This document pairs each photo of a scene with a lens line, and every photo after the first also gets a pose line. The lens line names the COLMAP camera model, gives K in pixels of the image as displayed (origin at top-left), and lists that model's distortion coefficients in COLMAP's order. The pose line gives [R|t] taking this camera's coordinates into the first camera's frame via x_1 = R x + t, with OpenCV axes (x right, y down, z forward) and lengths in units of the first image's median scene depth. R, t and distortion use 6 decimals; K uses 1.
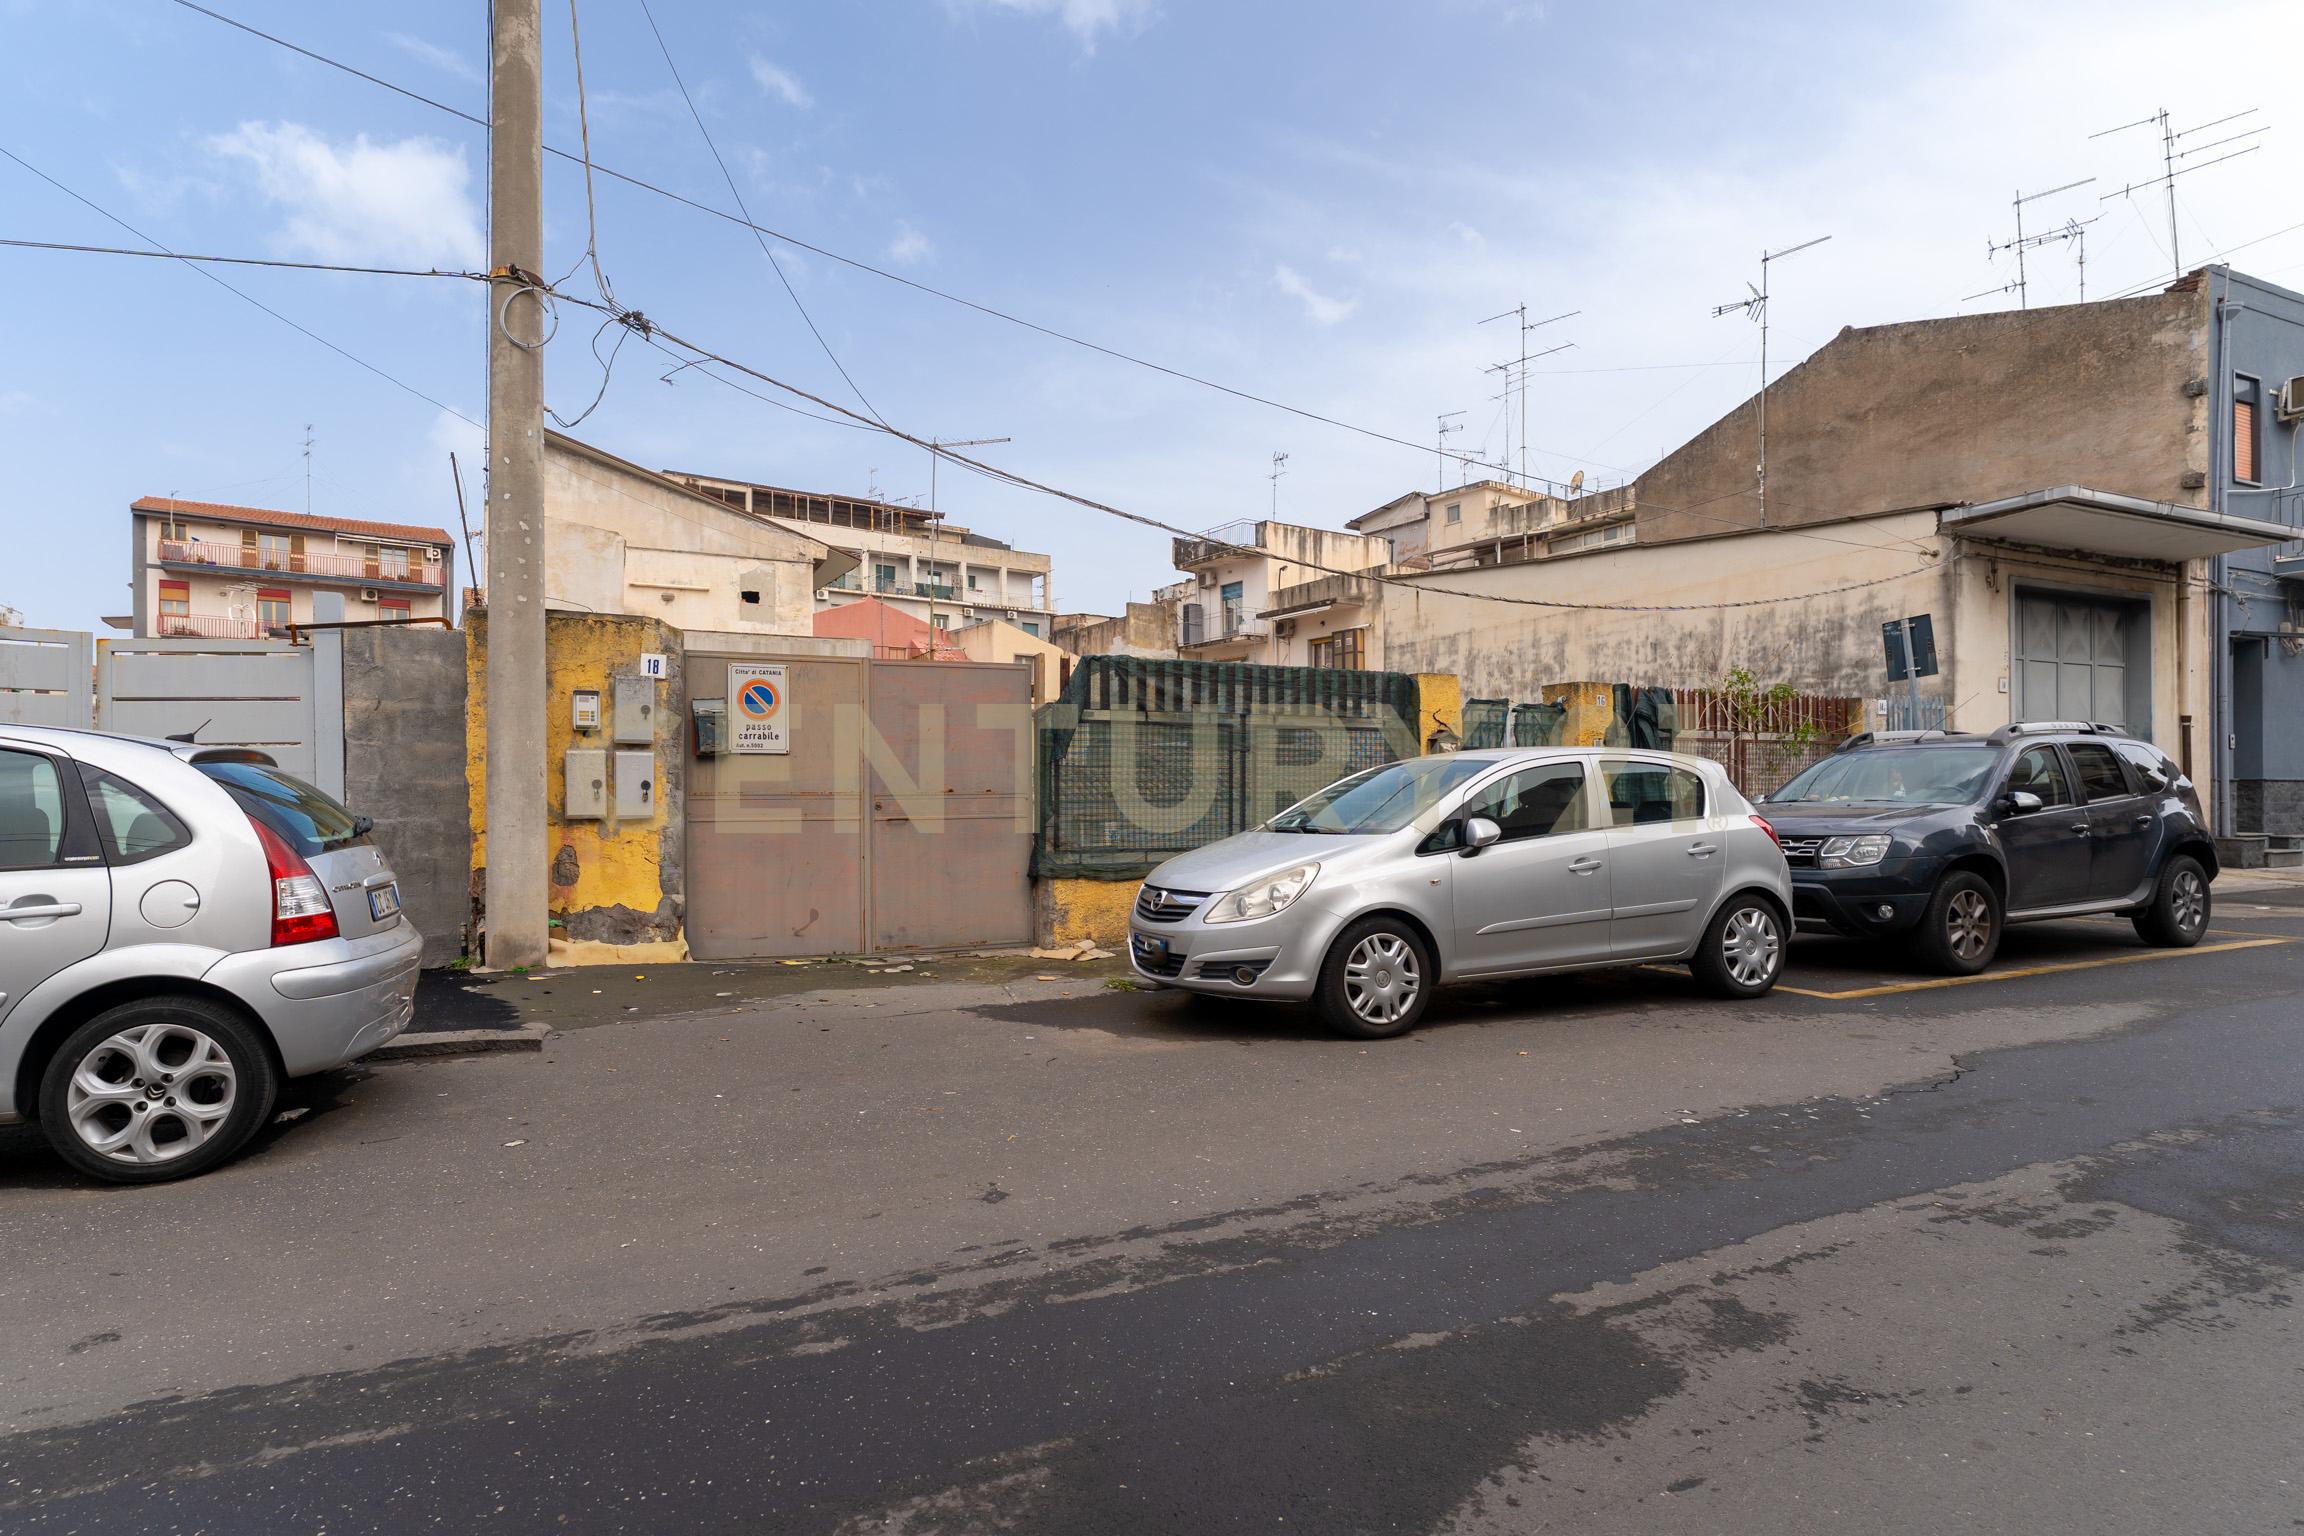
lens RADIAL K [[994.5, 0, 1099.6], [0, 994.5, 800.7], [0, 0, 1]] dist [-0.002873, -0.000195]
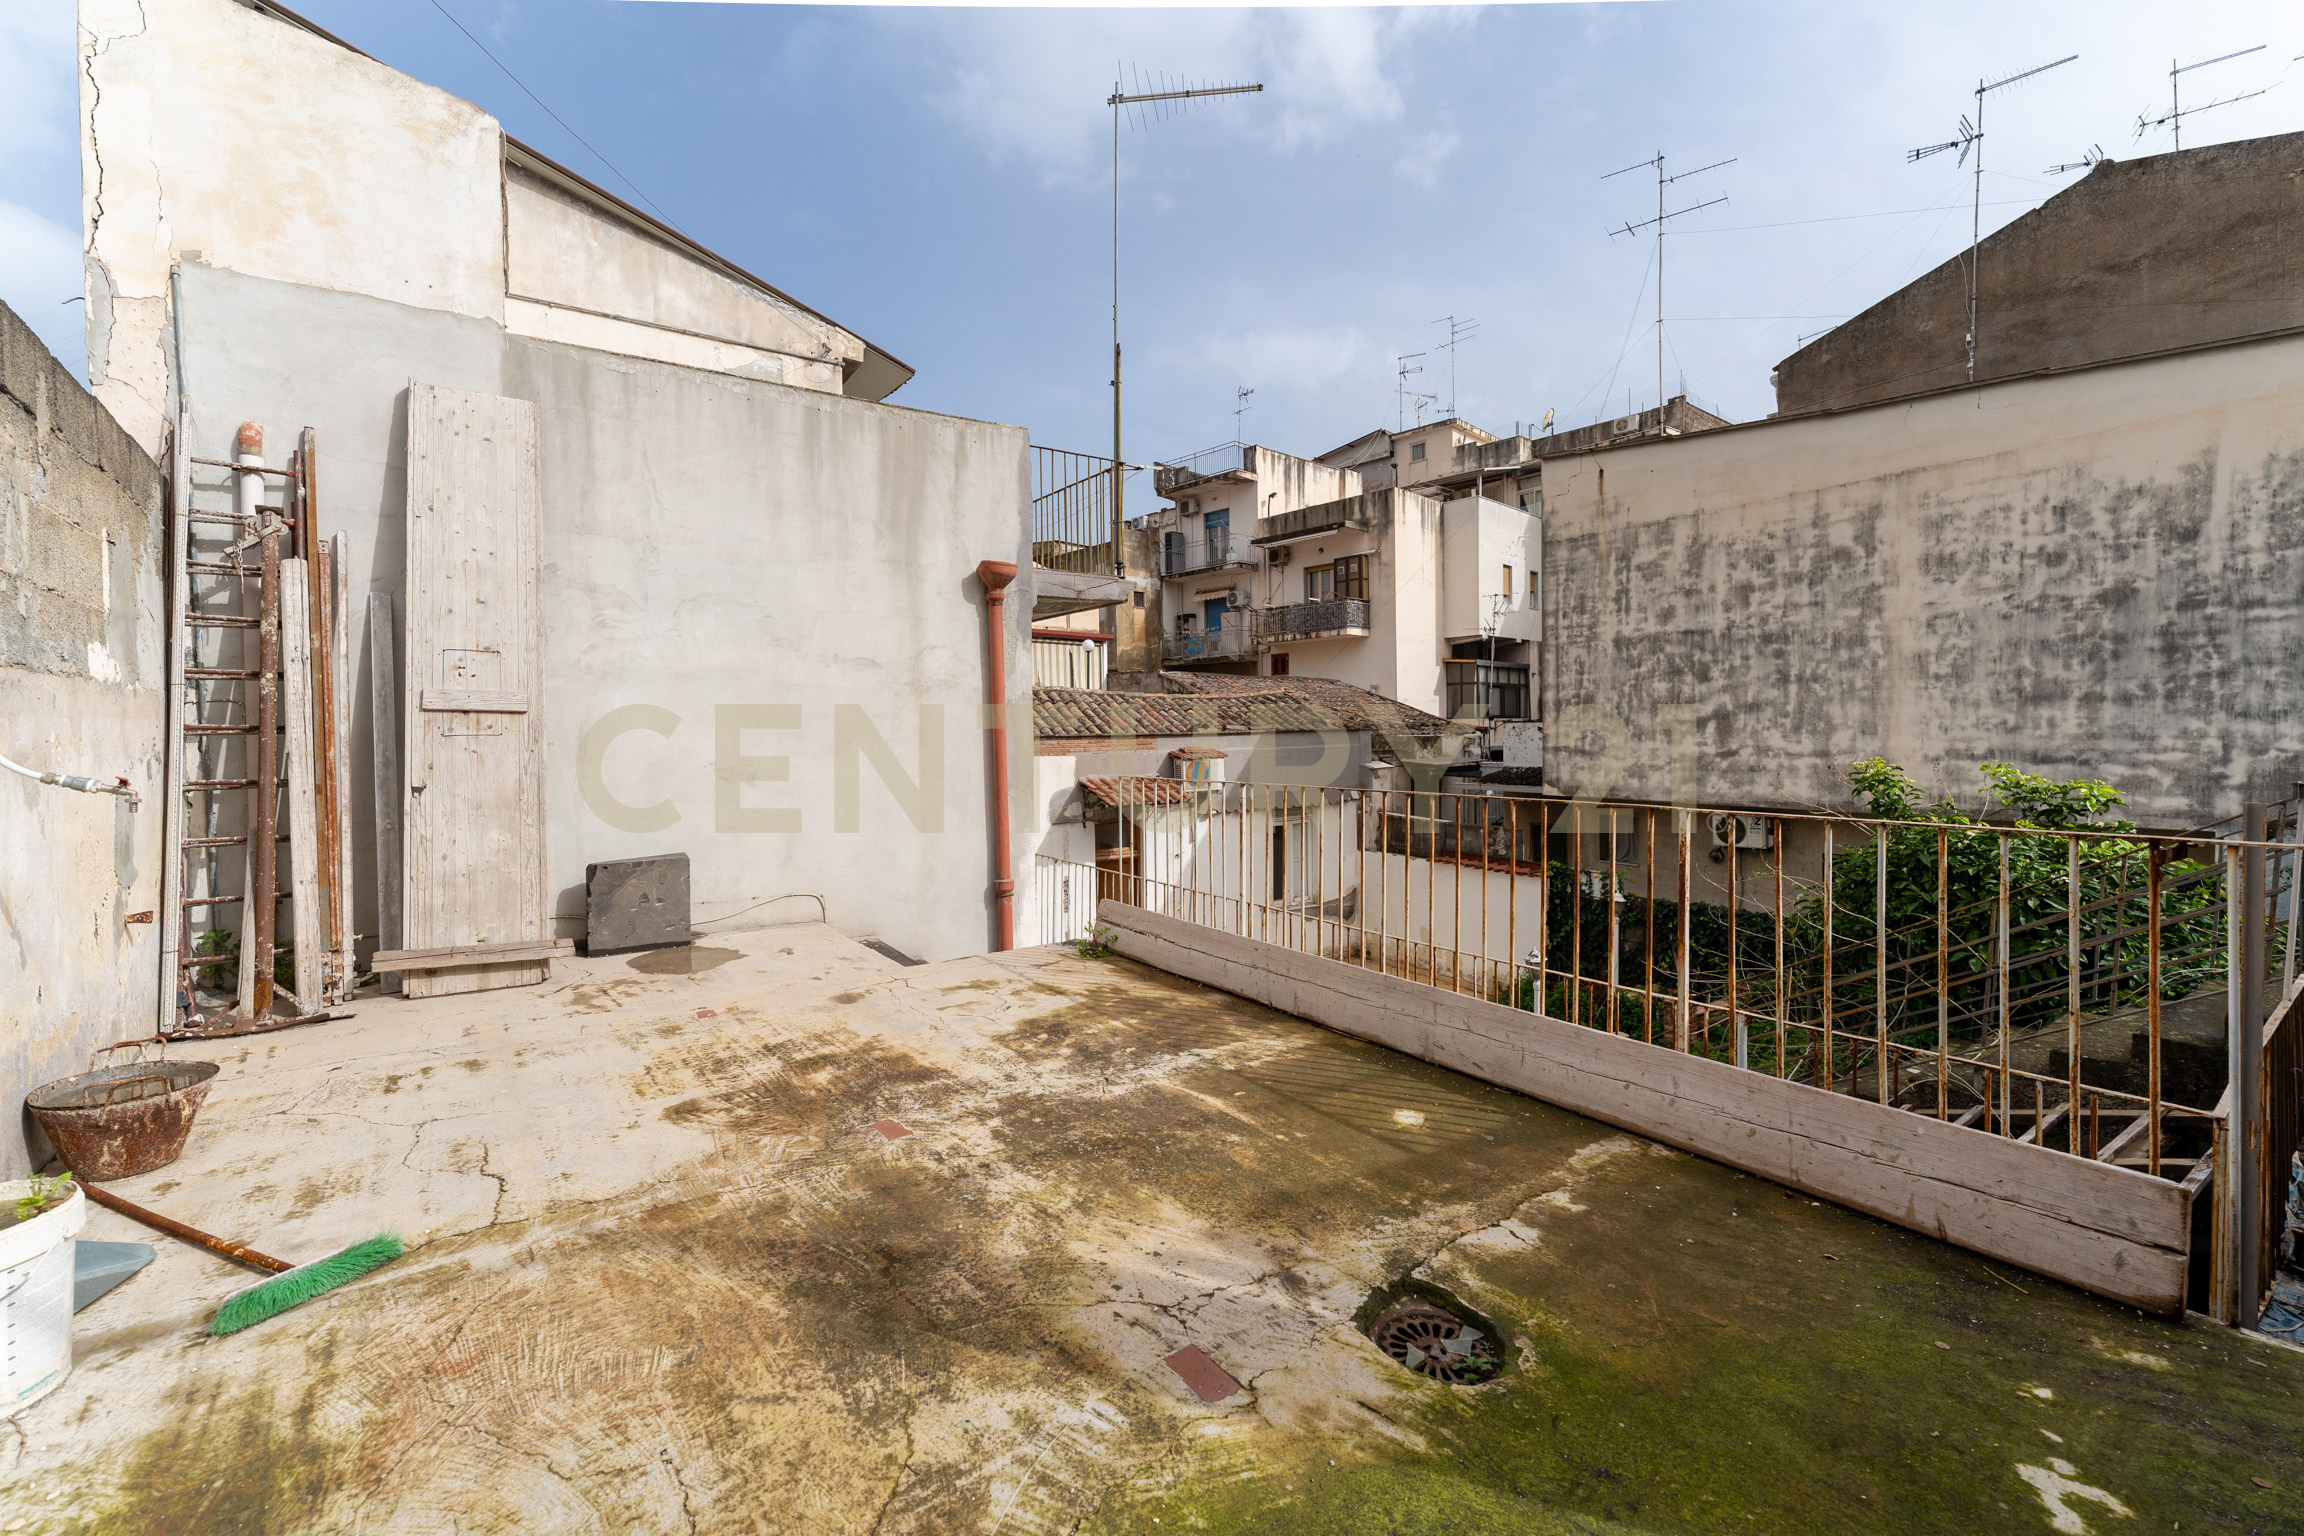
lens RADIAL K [[882.3, 0, 1153.1], [0, 882.3, 752.7], [0, 0, 1]] dist [0.001868, 0.000310]
pose [[0.986340, -0.014834, 0.164051, -0.180778], [0.012032, 0.999765, 0.018060, 0.003076], [-0.164281, -0.015839, 0.986286, 0.387176]]
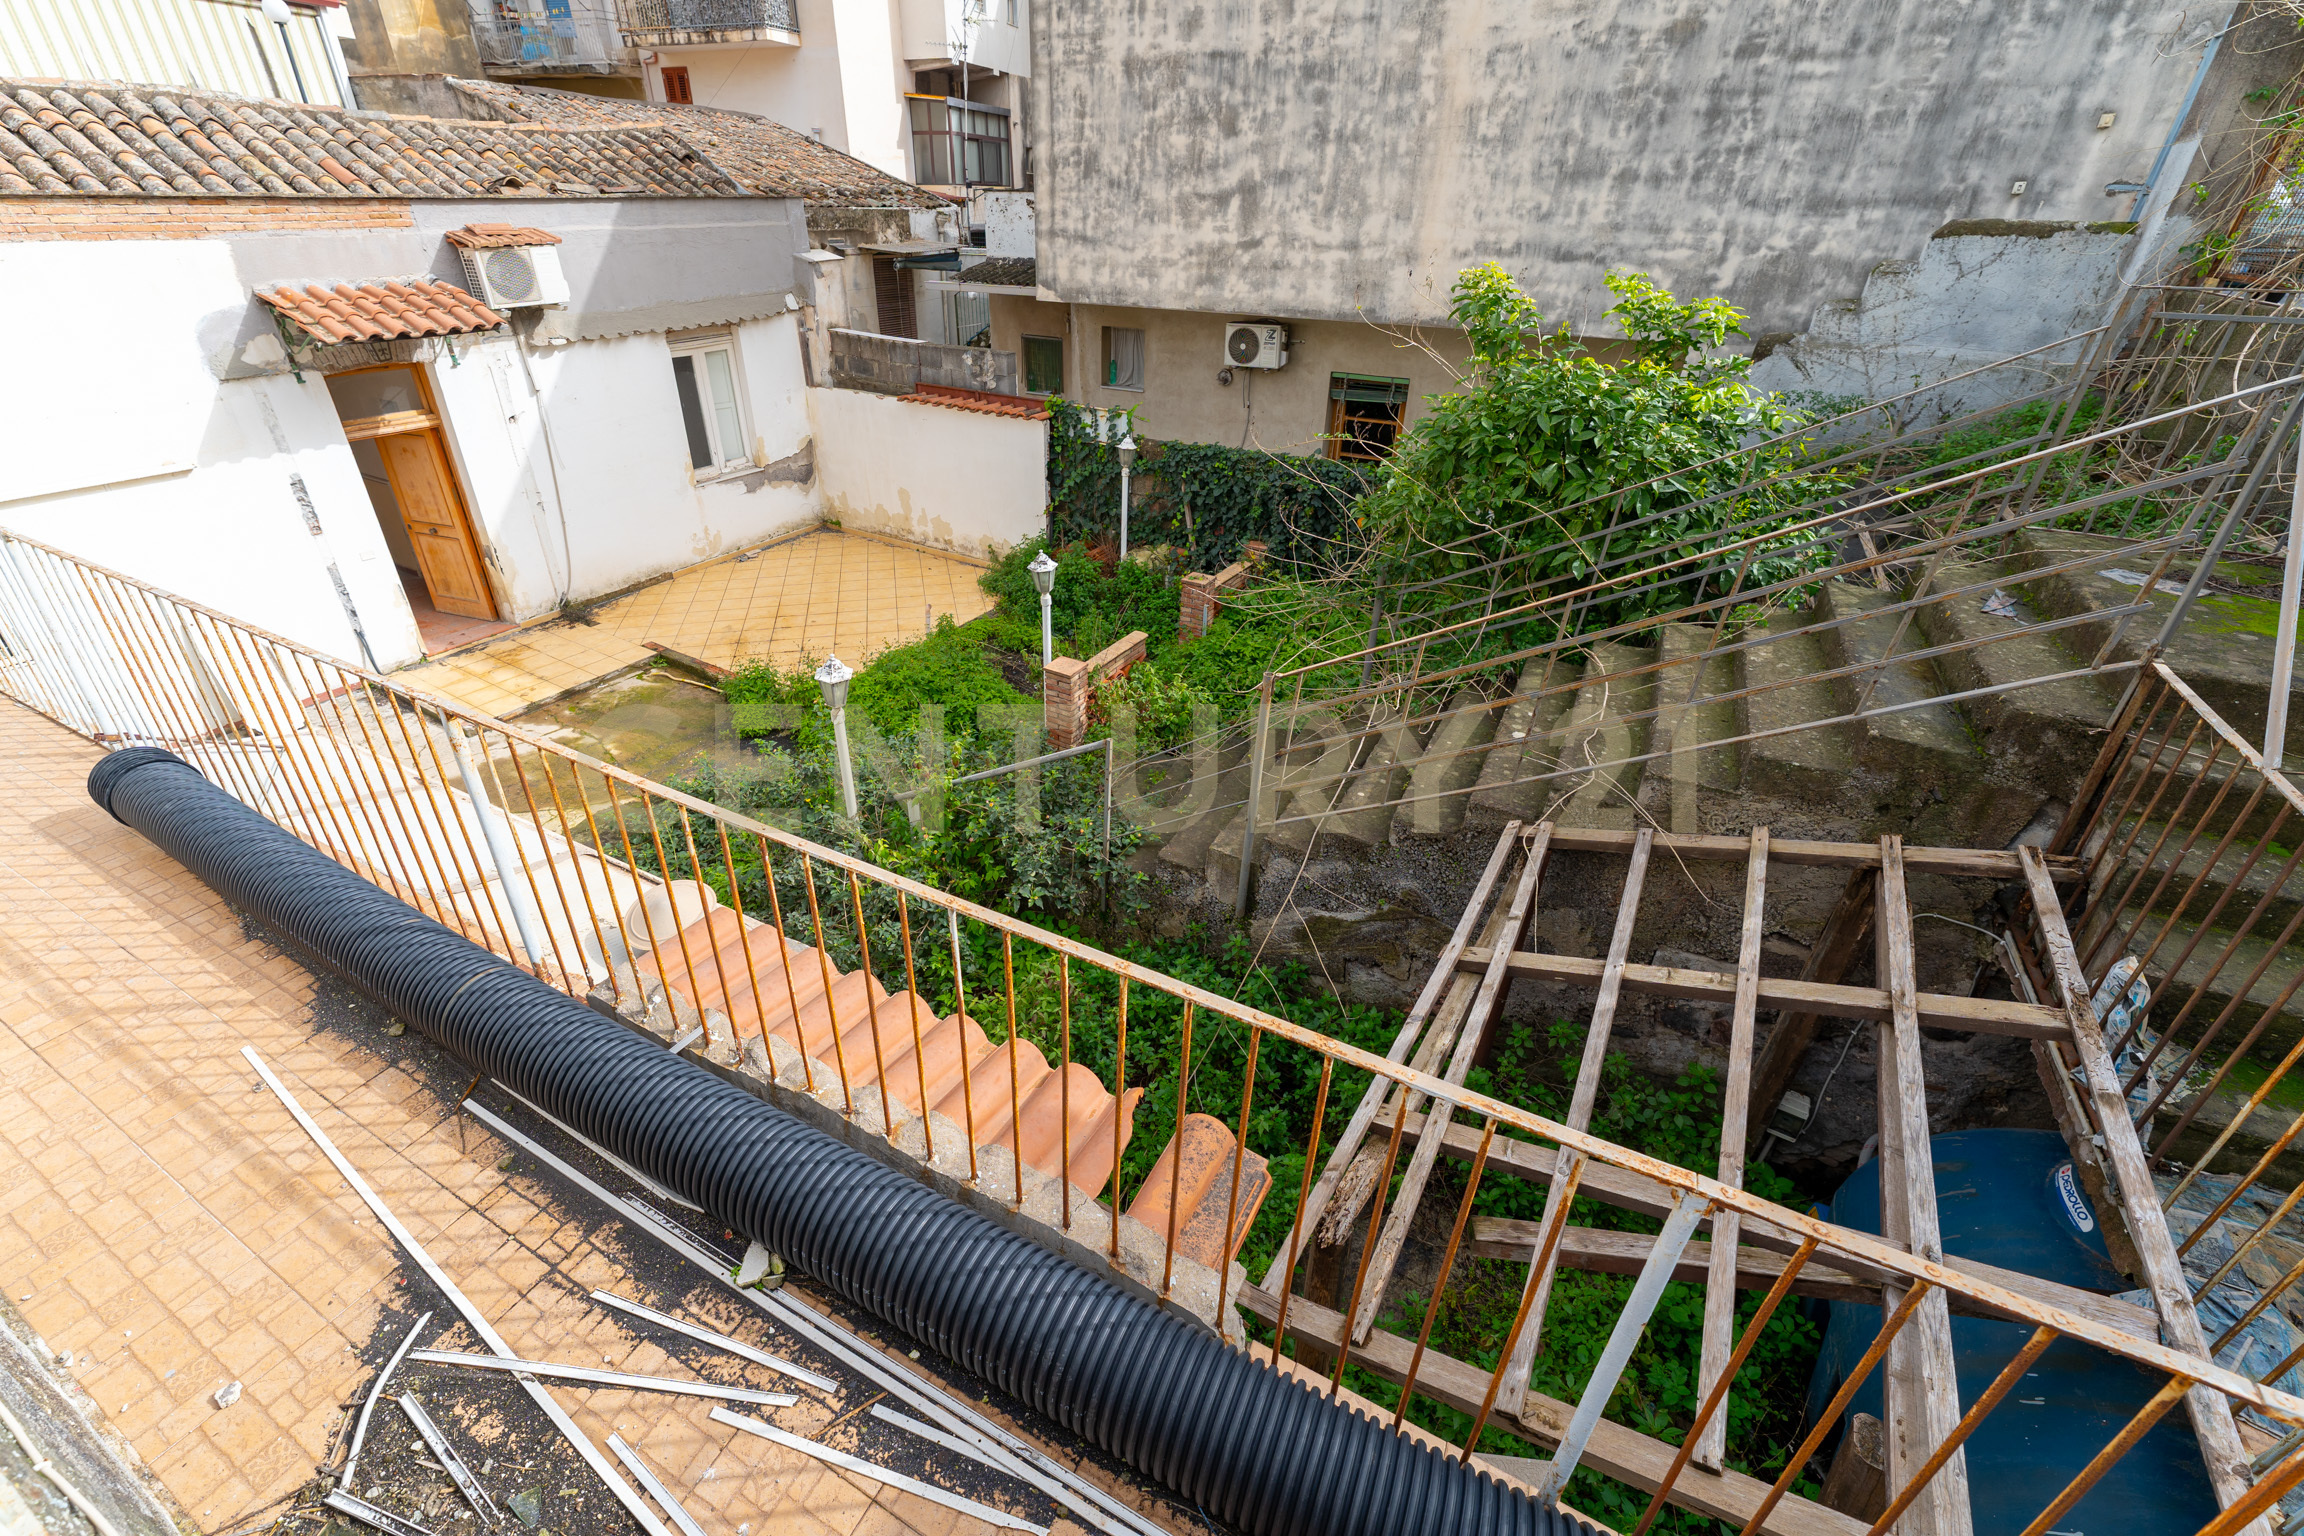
lens RADIAL K [[968.3, 0, 1109.8], [0, 968.3, 743.1], [0, 0, 1]] dist [0.000746, 0.000237]
pose [[0.792332, -0.290314, 0.536589, -0.098713], [-0.007756, 0.874660, 0.484675, 0.001976], [-0.610041, -0.388185, 0.690769, 0.524835]]
